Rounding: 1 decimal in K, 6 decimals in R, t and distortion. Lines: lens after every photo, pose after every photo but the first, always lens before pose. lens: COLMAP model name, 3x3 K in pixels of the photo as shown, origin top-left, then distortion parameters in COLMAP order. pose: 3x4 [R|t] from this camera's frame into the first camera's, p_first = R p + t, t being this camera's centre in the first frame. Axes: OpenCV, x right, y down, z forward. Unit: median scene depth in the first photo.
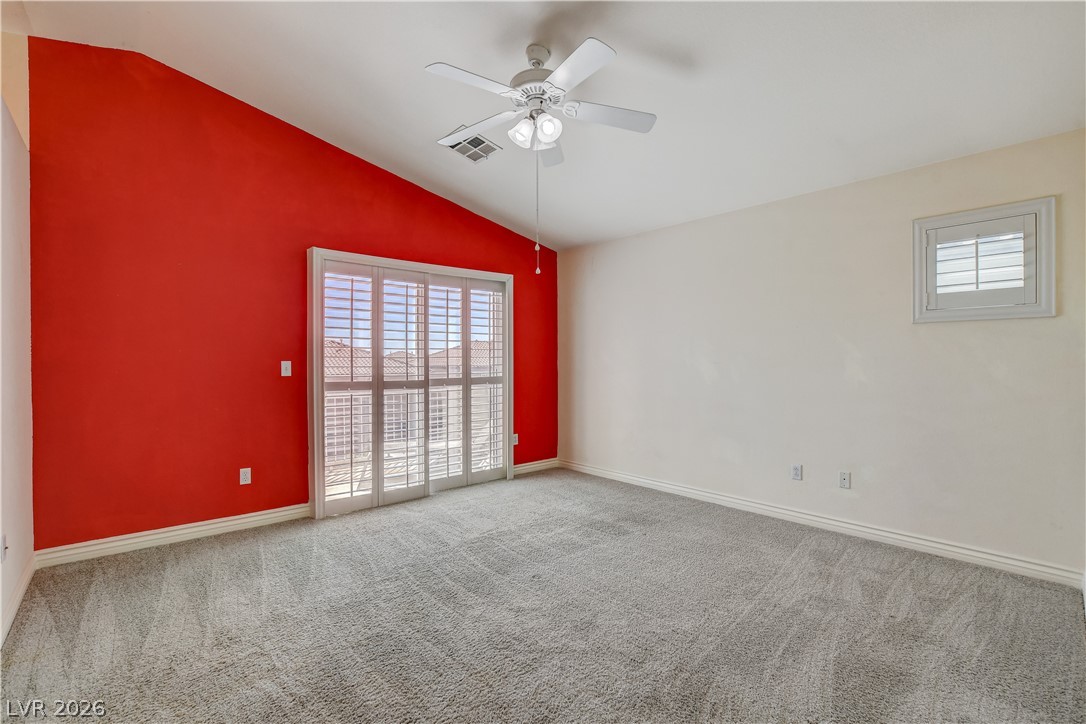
lens RADIAL K [[476.2, 0, 542.7], [0, 476.2, 362.5], [0, 0, 1]] dist [-0.016748, 0.003753]
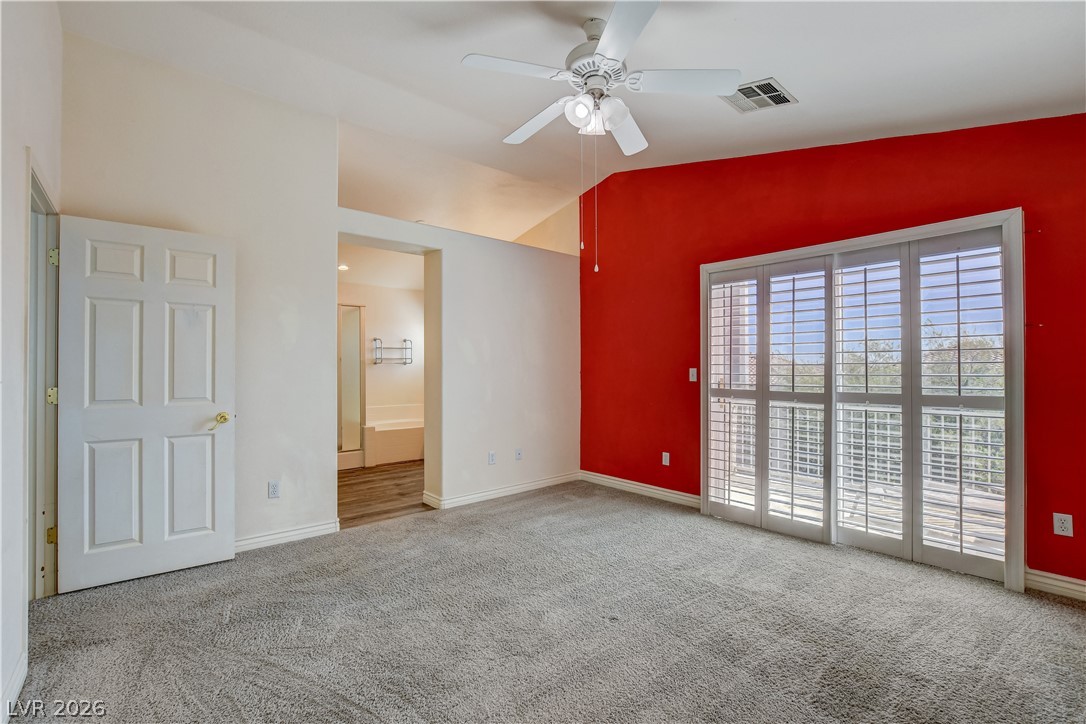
lens RADIAL K [[476.2, 0, 541.5], [0, 476.2, 364.0], [0, 0, 1]] dist [-0.016748, 0.003753]
pose [[0.001141, -0.004121, -0.999991, 0.565042], [-0.000061, 0.999992, -0.004121, -0.008209], [0.999999, 0.000065, 0.001141, 0.574549]]
